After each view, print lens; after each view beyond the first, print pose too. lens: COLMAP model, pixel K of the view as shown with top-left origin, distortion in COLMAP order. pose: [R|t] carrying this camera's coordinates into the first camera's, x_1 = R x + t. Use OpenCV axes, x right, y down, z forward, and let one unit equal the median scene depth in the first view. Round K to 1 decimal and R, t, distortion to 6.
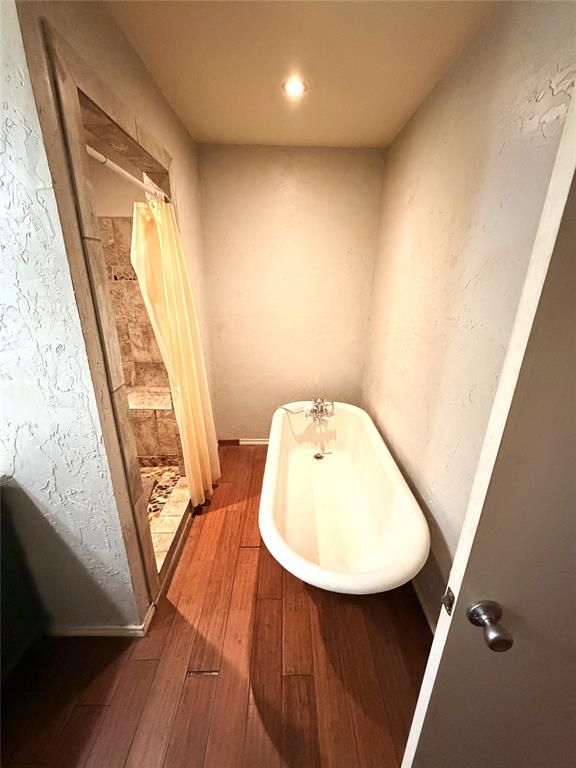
lens RADIAL K [[307.9, 0, 287.6], [0, 307.9, 382.6], [0, 0, 1]] dist [0.000581, -0.000044]
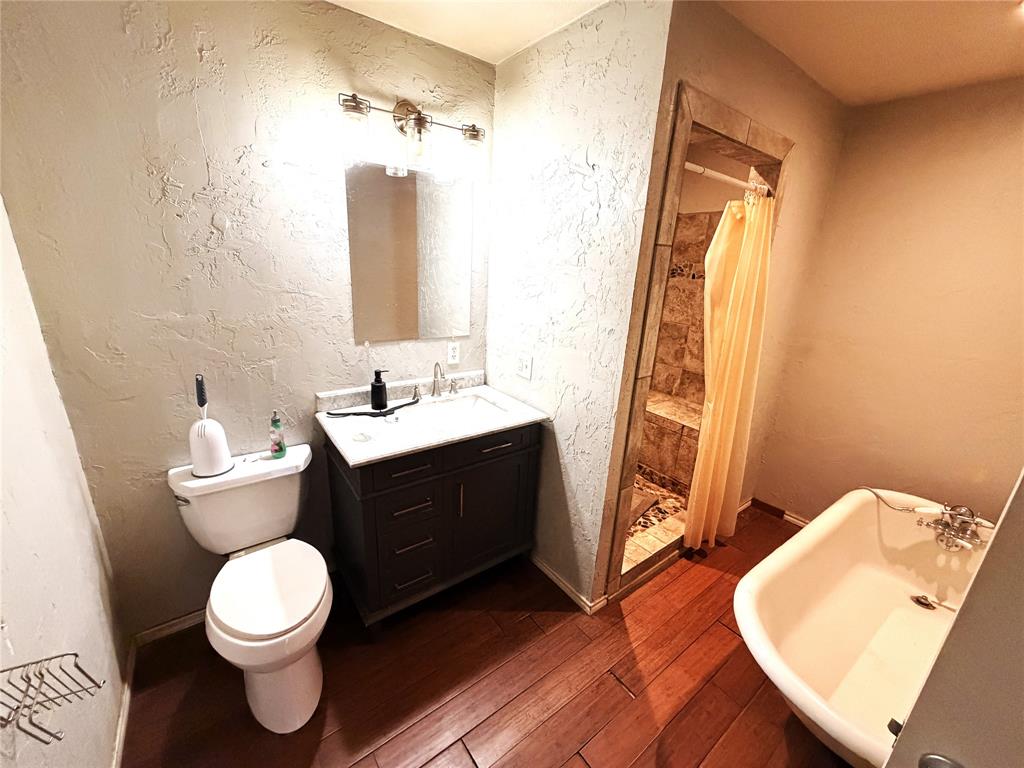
lens RADIAL K [[407.6, 0, 510.9], [0, 407.6, 384.1], [0, 0, 1]] dist [-0.000814, -0.000190]
pose [[0.591902, 0.253959, -0.764955, 0.193471], [-0.302587, 0.949661, 0.081145, 0.045660], [0.747056, 0.183435, 0.638951, -0.182382]]
